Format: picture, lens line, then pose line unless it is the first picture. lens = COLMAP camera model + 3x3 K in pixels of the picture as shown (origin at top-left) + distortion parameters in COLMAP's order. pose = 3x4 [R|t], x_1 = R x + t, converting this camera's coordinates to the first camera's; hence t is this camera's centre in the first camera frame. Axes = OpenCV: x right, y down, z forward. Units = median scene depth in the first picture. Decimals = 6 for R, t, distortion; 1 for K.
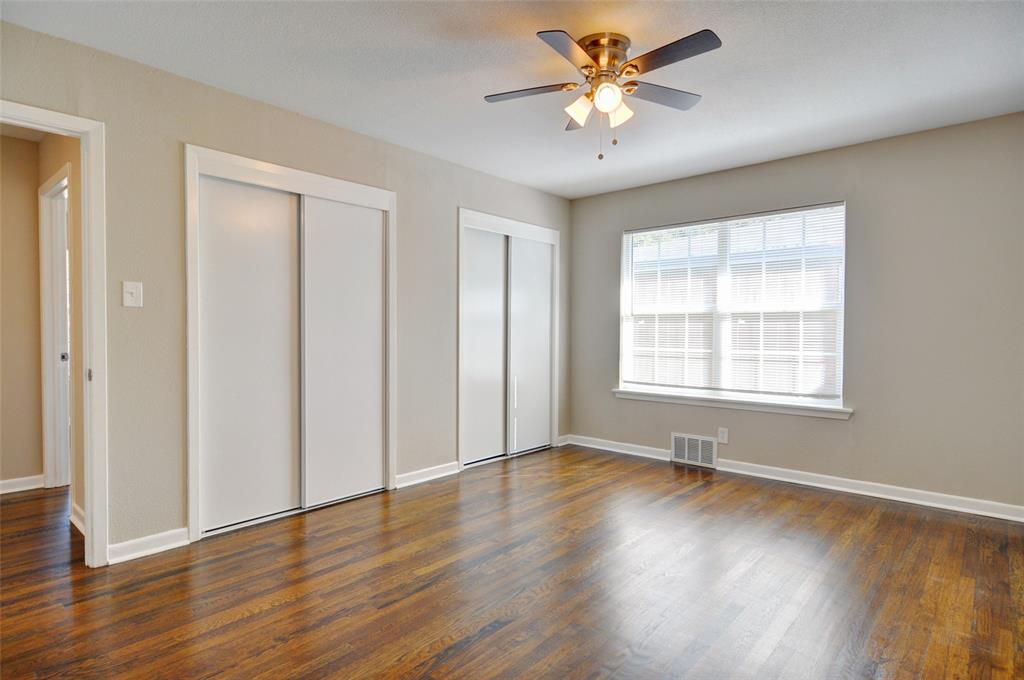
lens RADIAL K [[541.1, 0, 513.1], [0, 541.1, 341.9], [0, 0, 1]] dist [0.029449, -0.019506]
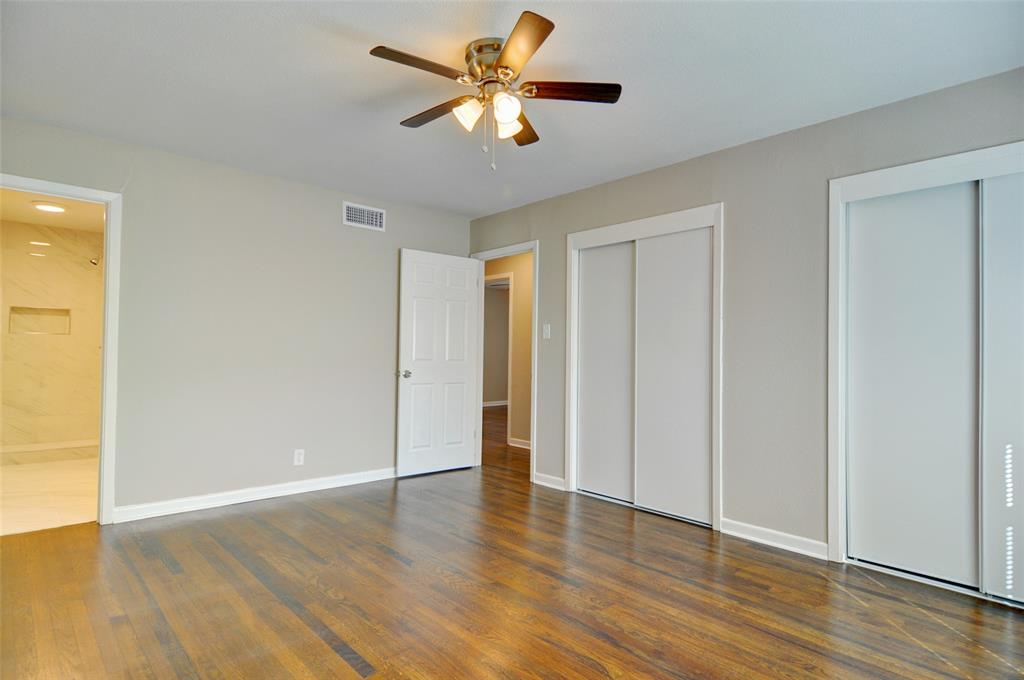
lens RADIAL K [[541.1, 0, 513.1], [0, 541.1, 341.9], [0, 0, 1]] dist [0.029449, -0.019506]
pose [[-0.099790, -0.029140, -0.994582, 0.726999], [-0.037614, 0.998967, -0.025495, -0.004586], [0.994297, 0.034866, -0.100783, 0.756518]]
